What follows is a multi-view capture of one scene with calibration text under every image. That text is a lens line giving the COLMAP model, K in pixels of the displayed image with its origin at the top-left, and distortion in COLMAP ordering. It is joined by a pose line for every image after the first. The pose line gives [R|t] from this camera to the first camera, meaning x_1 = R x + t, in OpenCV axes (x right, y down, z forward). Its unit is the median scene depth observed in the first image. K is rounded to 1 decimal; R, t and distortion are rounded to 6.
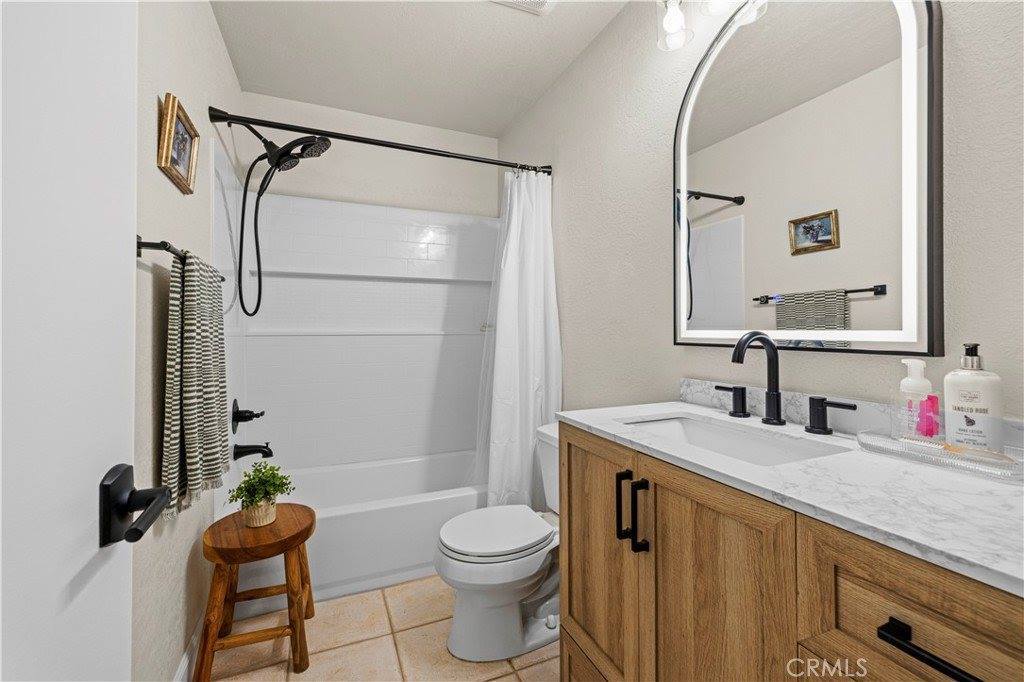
lens RADIAL K [[431.2, 0, 512.0], [0, 431.2, 341.0], [0, 0, 1]] dist [0.002626, 0.000391]
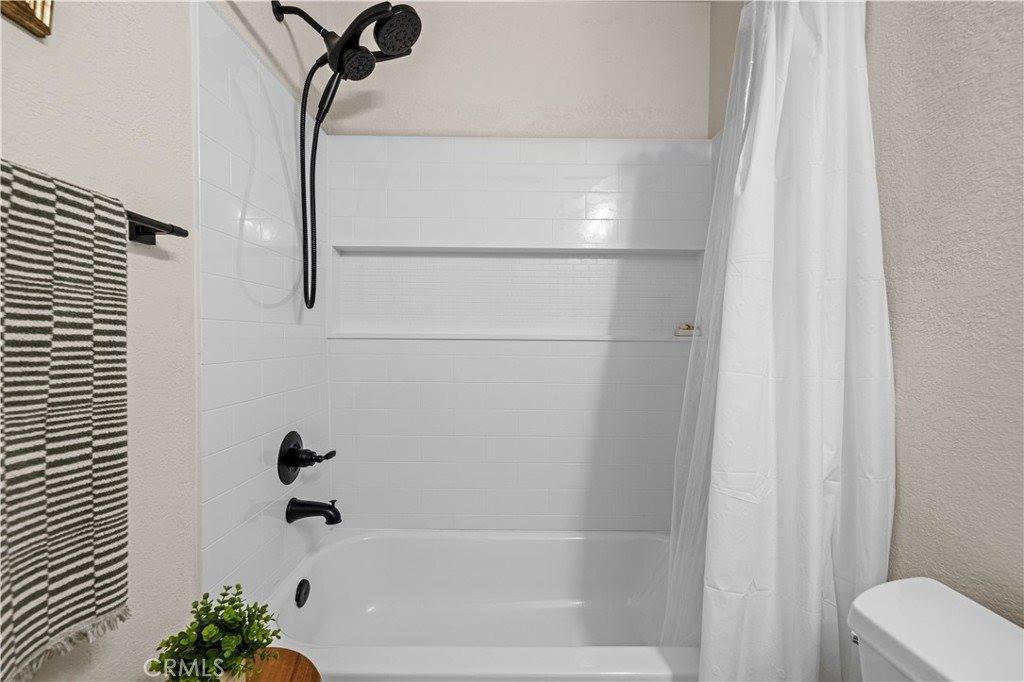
lens RADIAL K [[431.2, 0, 512.0], [0, 431.2, 341.0], [0, 0, 1]] dist [0.002626, 0.000391]
pose [[0.913142, 0.014423, -0.407386, -0.050013], [-0.019579, 0.999772, -0.008490, -0.009115], [0.407171, 0.015729, 0.913217, 0.499003]]
